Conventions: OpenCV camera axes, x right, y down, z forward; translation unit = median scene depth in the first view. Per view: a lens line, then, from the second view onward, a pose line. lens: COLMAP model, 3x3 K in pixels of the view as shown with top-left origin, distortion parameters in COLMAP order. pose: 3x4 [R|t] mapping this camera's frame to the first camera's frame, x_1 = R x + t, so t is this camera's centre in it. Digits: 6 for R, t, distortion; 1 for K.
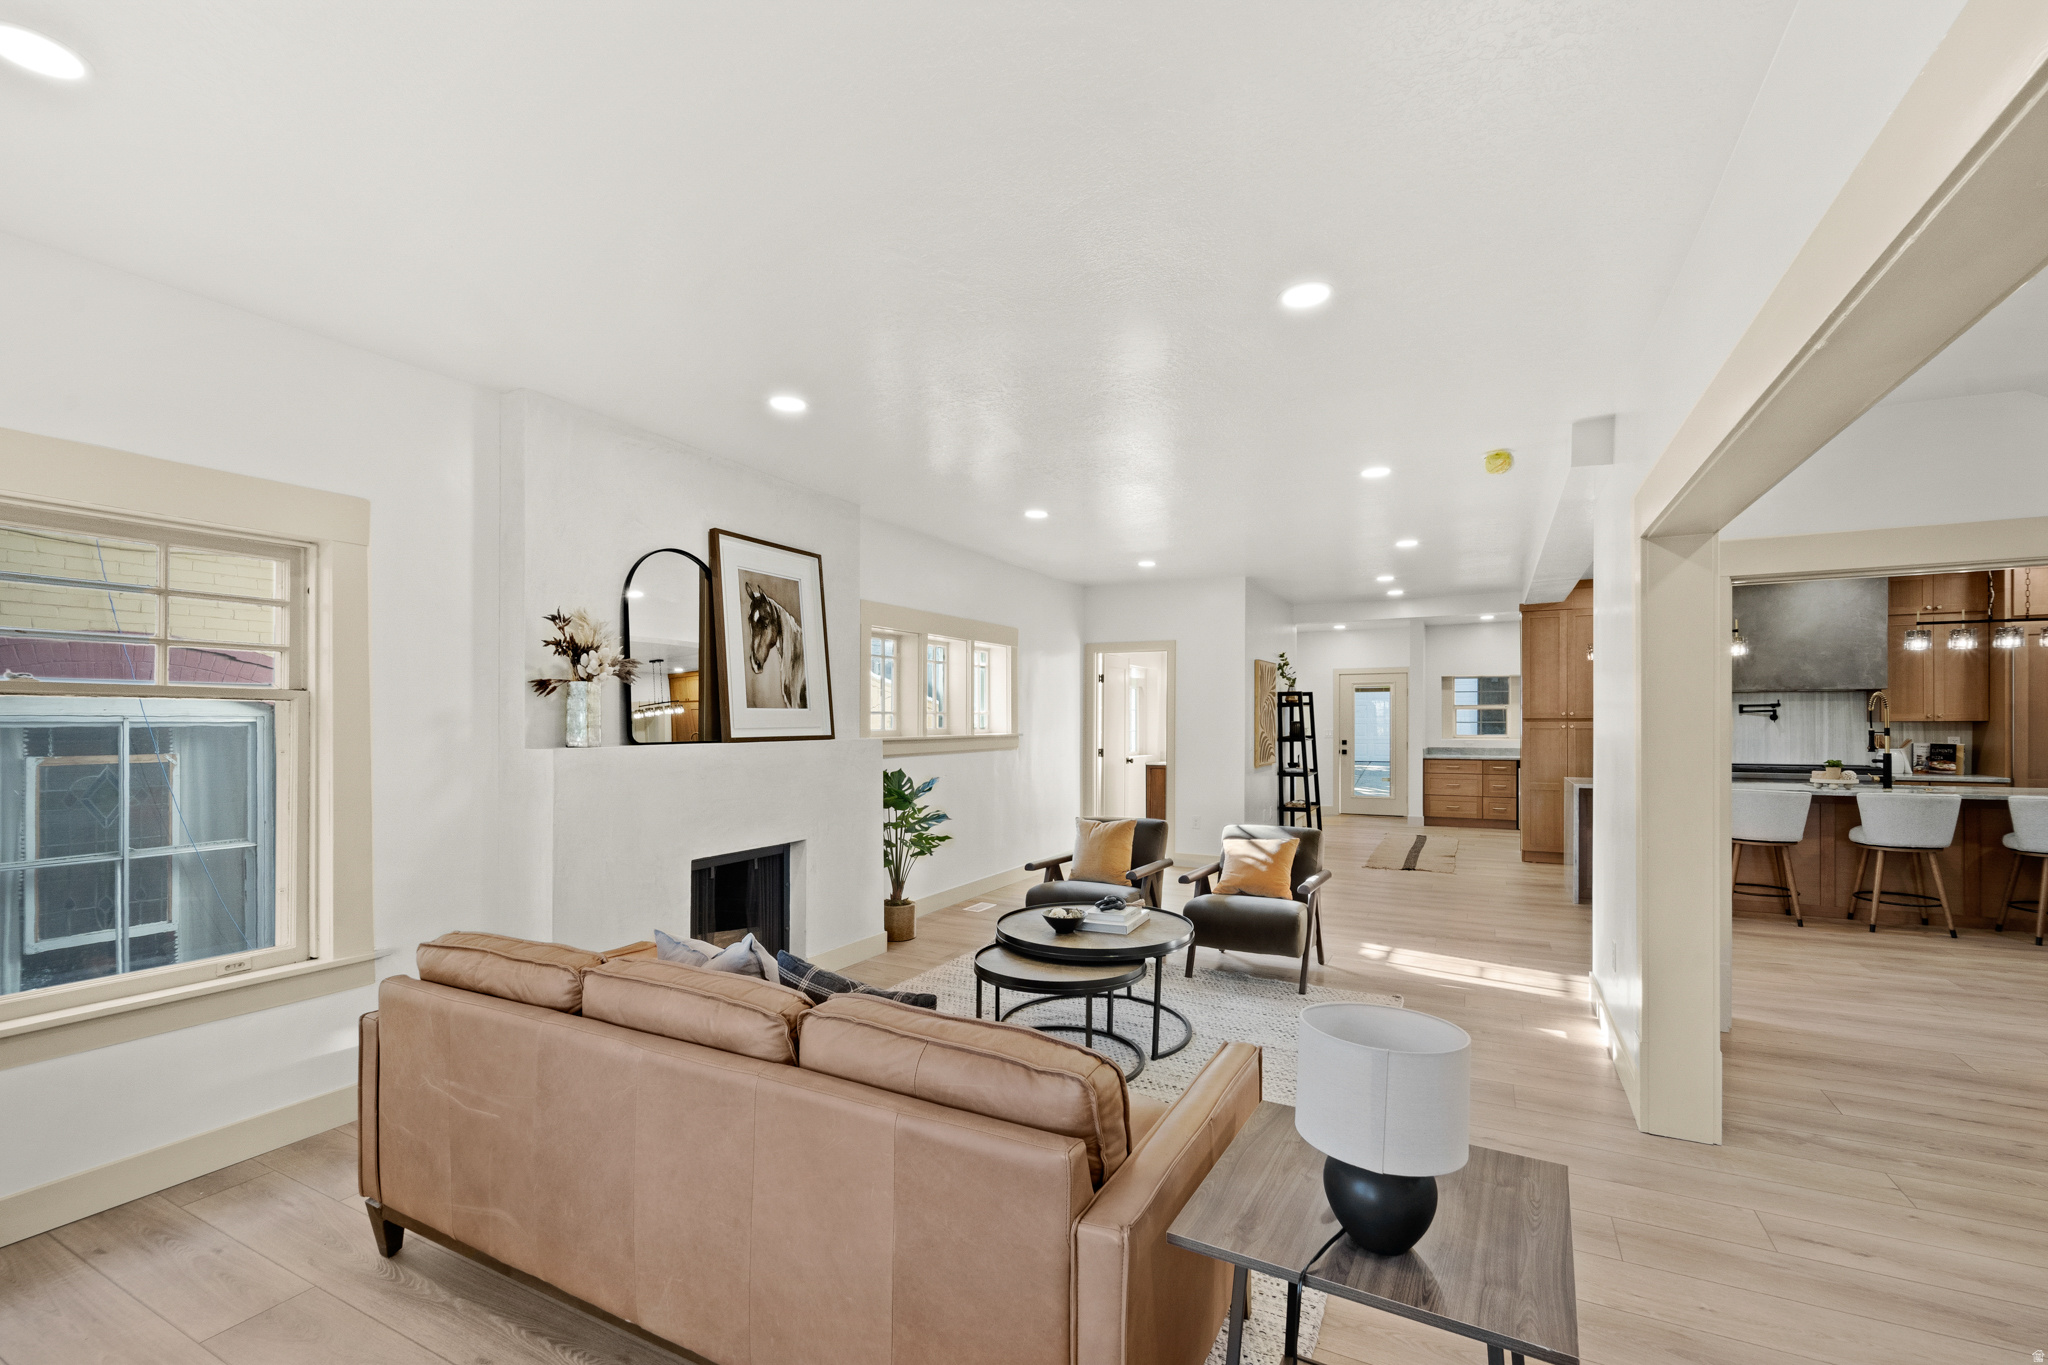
lens RADIAL K [[848.5, 0, 1042.6], [0, 848.5, 718.0], [0, 0, 1]] dist [0.004224, -0.002986]
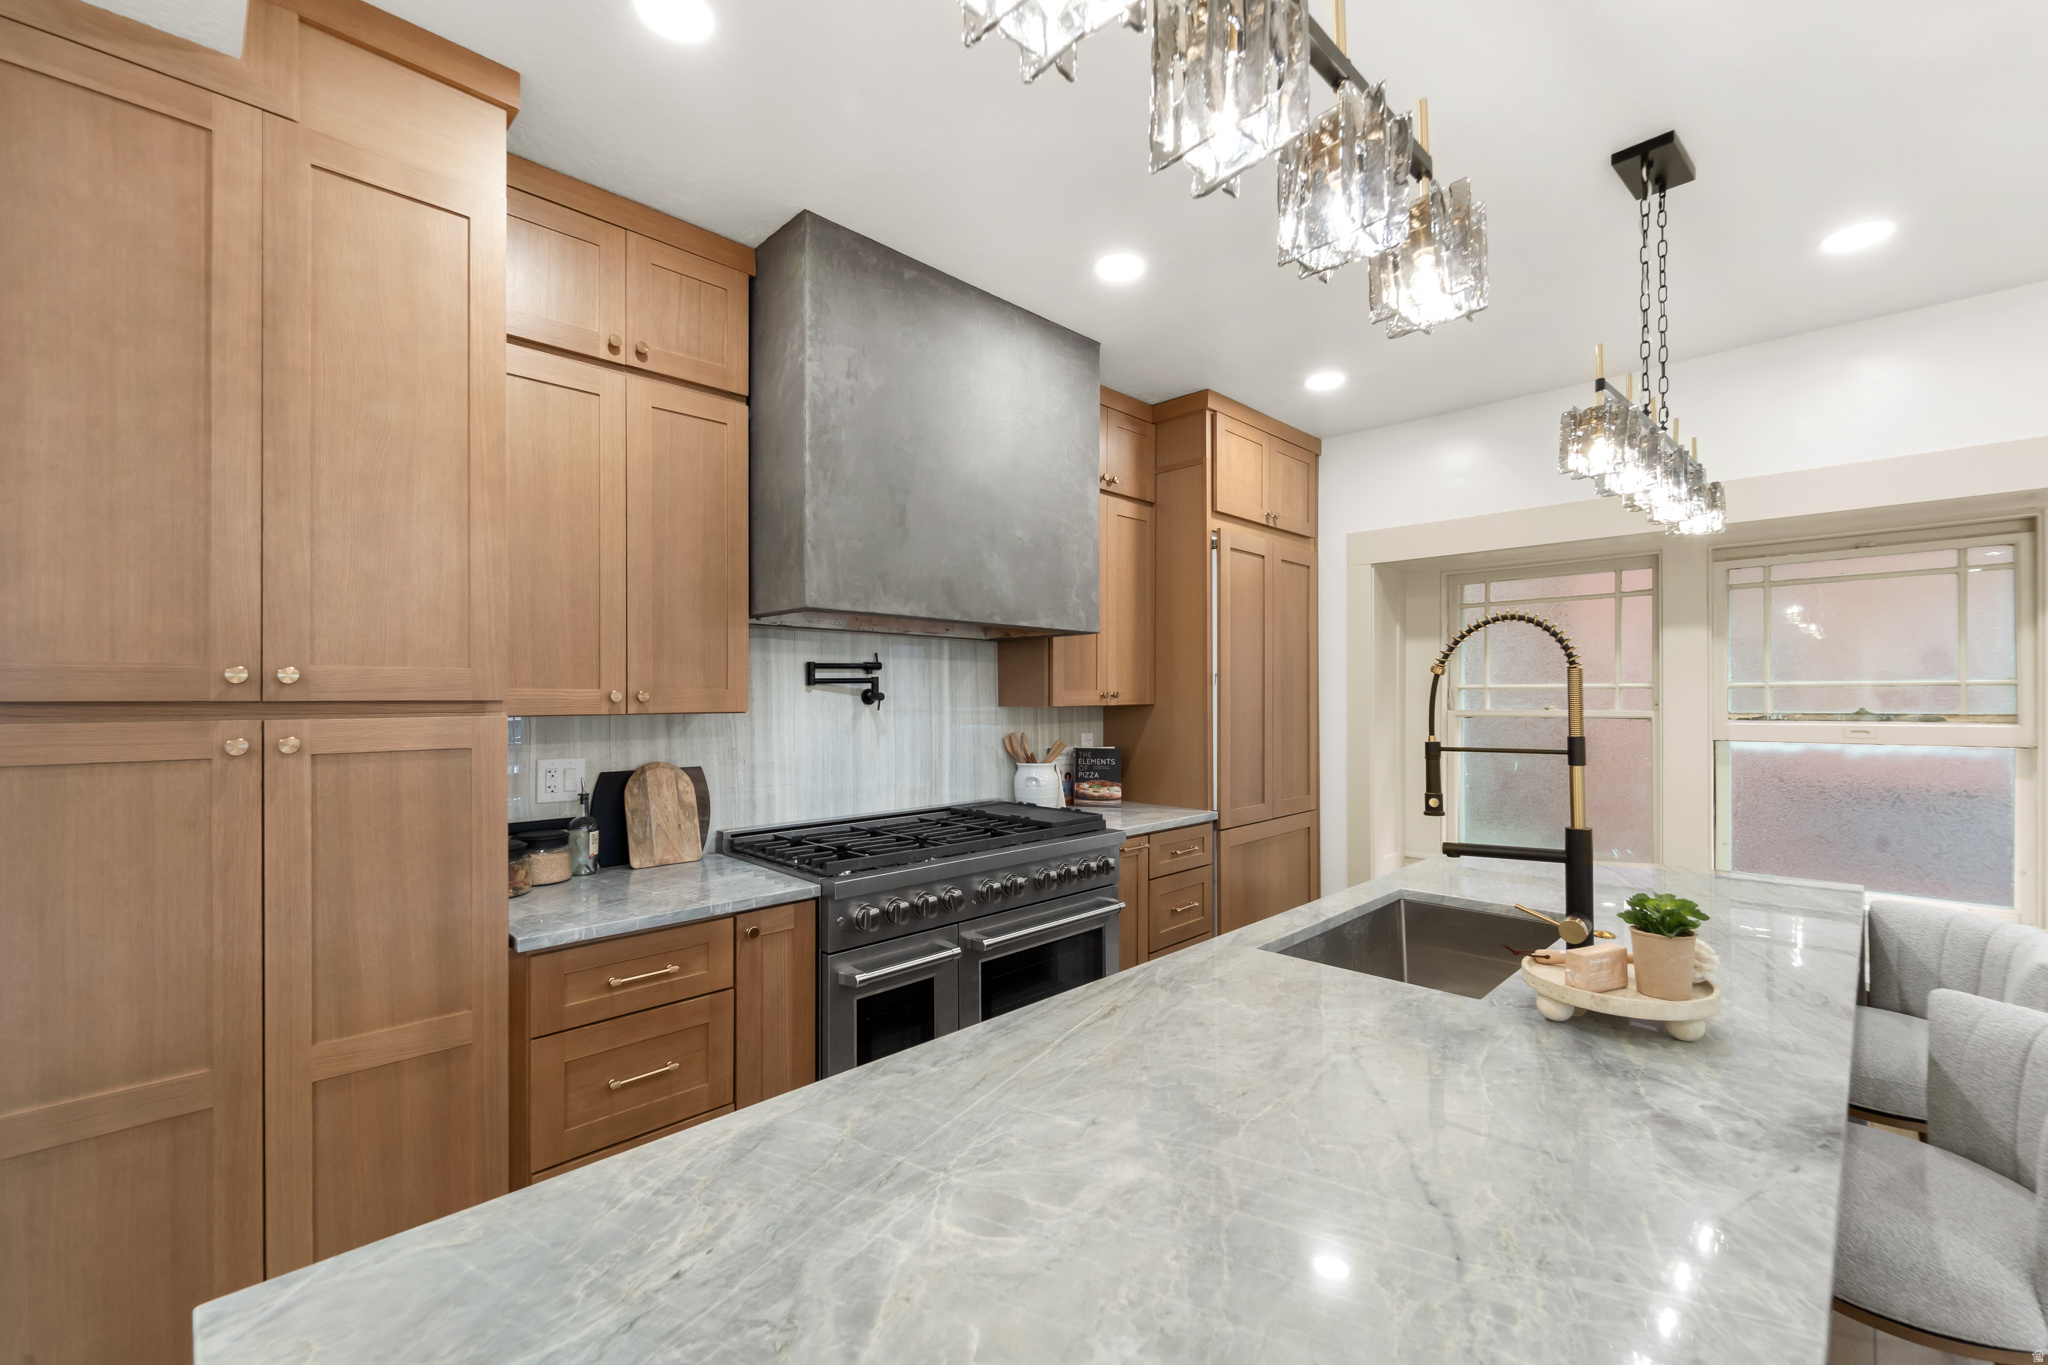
lens RADIAL K [[848.5, 0, 1035.2], [0, 848.5, 696.6], [0, 0, 1]] dist [0.004224, -0.002986]
pose [[0.296154, 0.002213, 0.955138, 0.678494], [-0.003806, 0.999992, -0.001137, -0.000968], [-0.955132, -0.003299, 0.296161, 1.084802]]
